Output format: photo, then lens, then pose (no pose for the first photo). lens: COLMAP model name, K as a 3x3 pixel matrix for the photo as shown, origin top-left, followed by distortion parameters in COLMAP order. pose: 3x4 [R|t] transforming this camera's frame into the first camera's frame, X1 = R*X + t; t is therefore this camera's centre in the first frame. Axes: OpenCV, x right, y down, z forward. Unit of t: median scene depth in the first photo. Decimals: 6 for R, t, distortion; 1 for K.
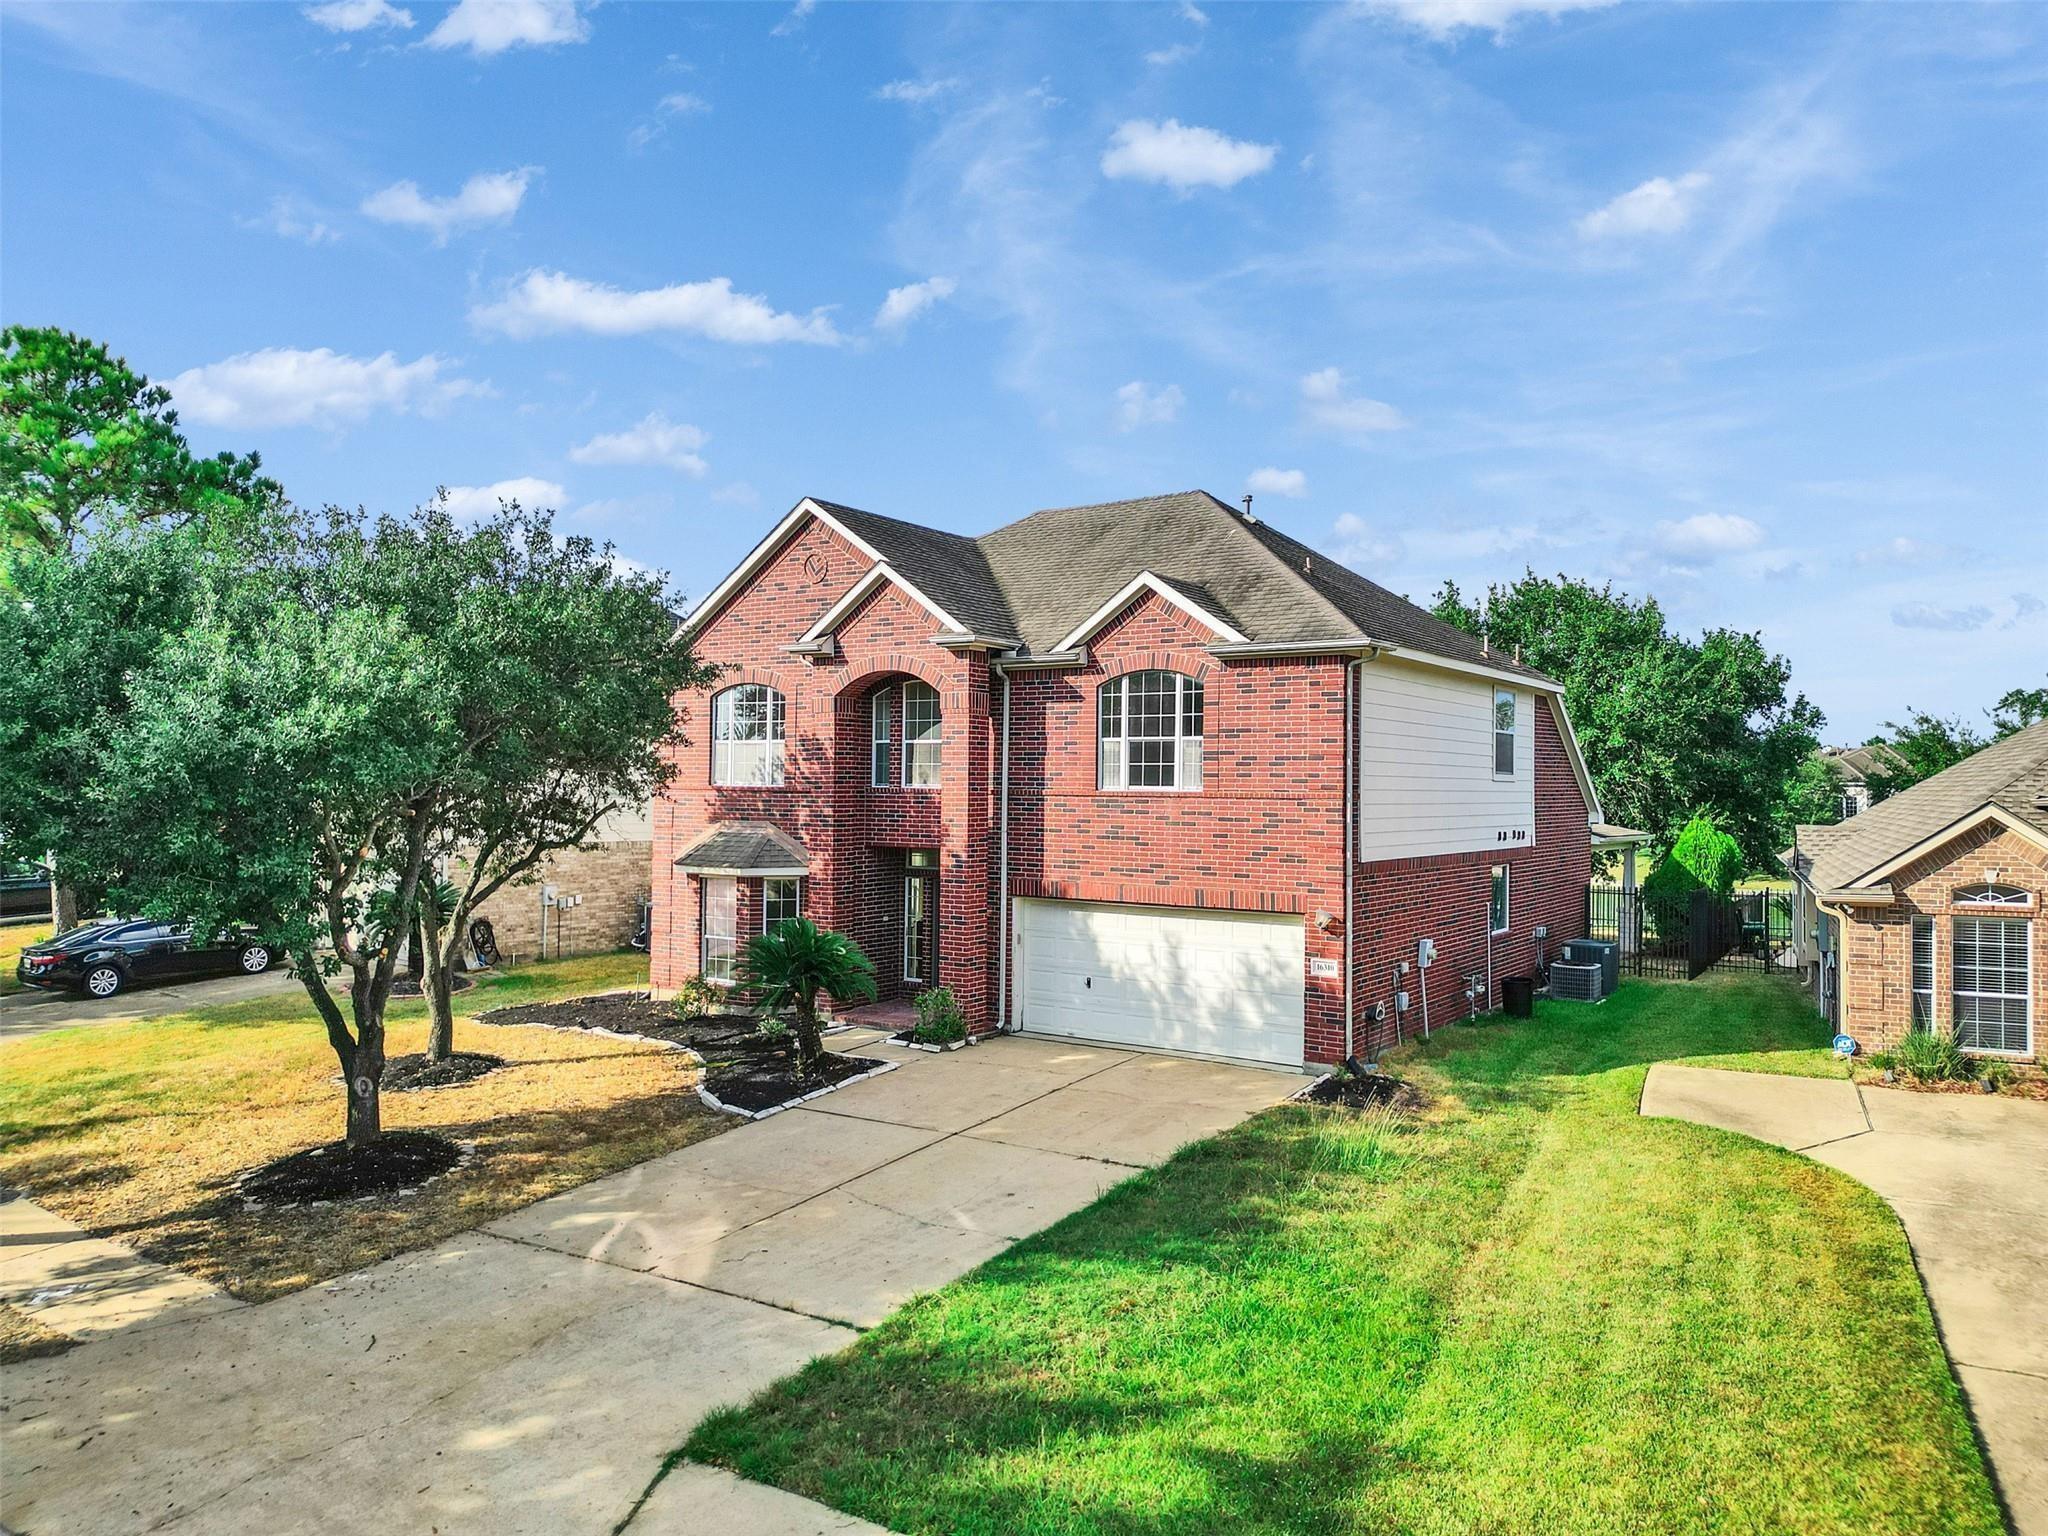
lens RADIAL K [[1428.2, 0, 1014.1], [0, 1428.2, 761.0], [0, 0, 1]] dist [0.053982, -0.060675]
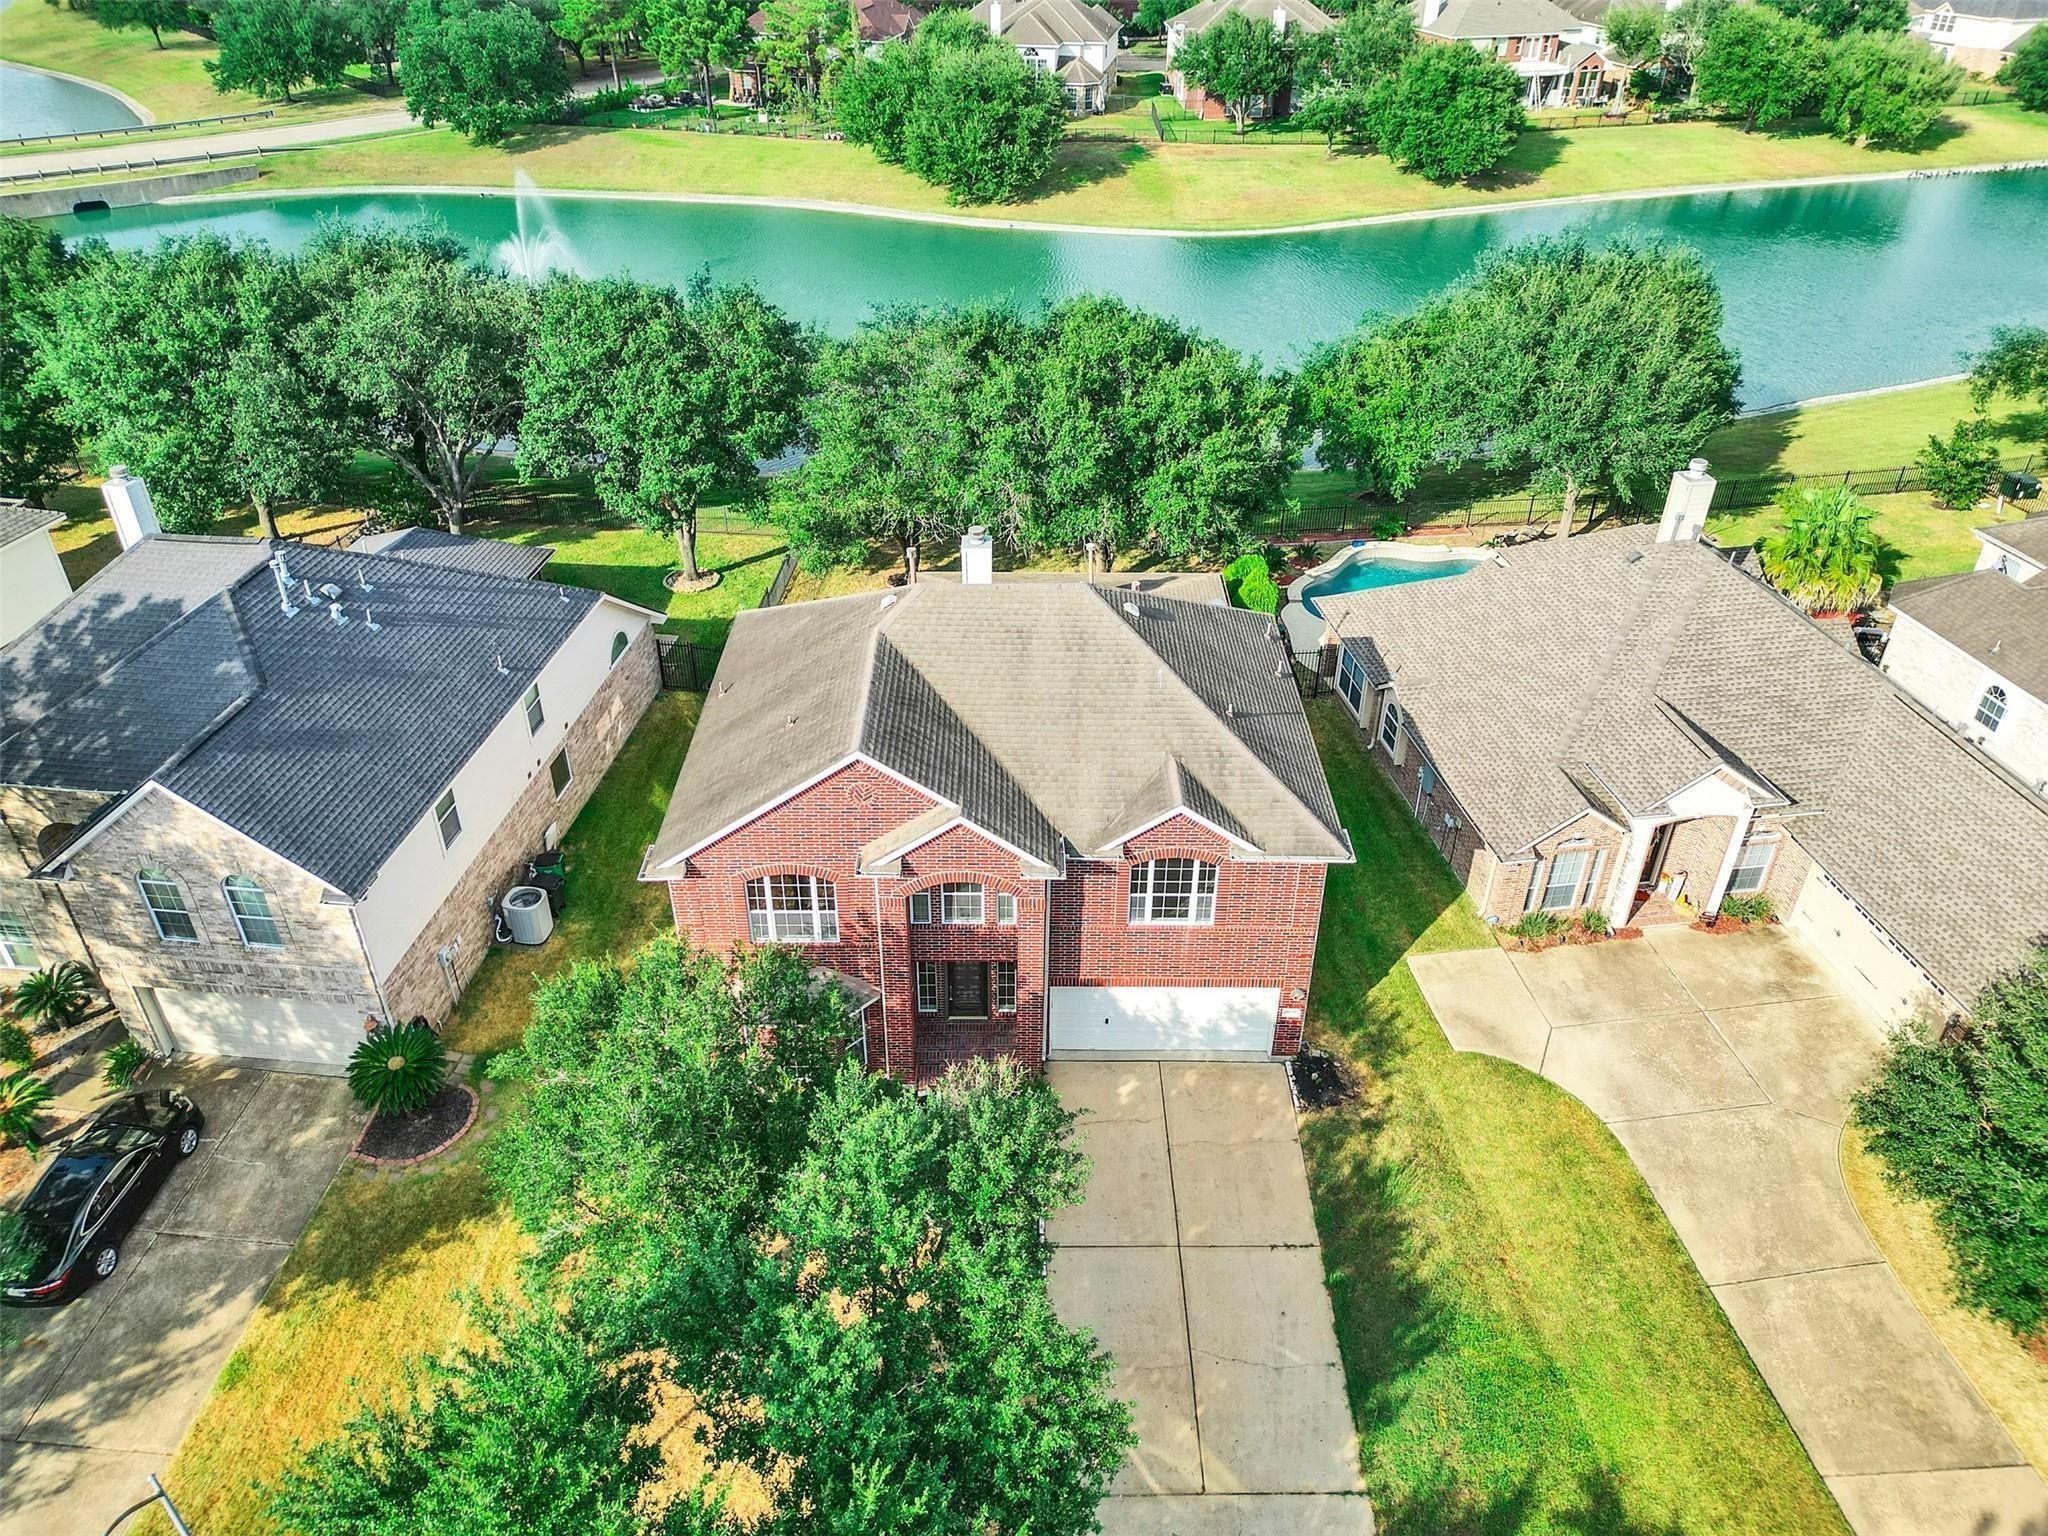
lens RADIAL K [[1428.2, 0, 1014.1], [0, 1428.2, 761.0], [0, 0, 1]] dist [0.053982, -0.060675]
pose [[0.826614, -0.317191, 0.464864, -0.637680], [-0.001187, 0.825046, 0.565065, -0.911969], [-0.562768, -0.467642, 0.681618, 0.204105]]
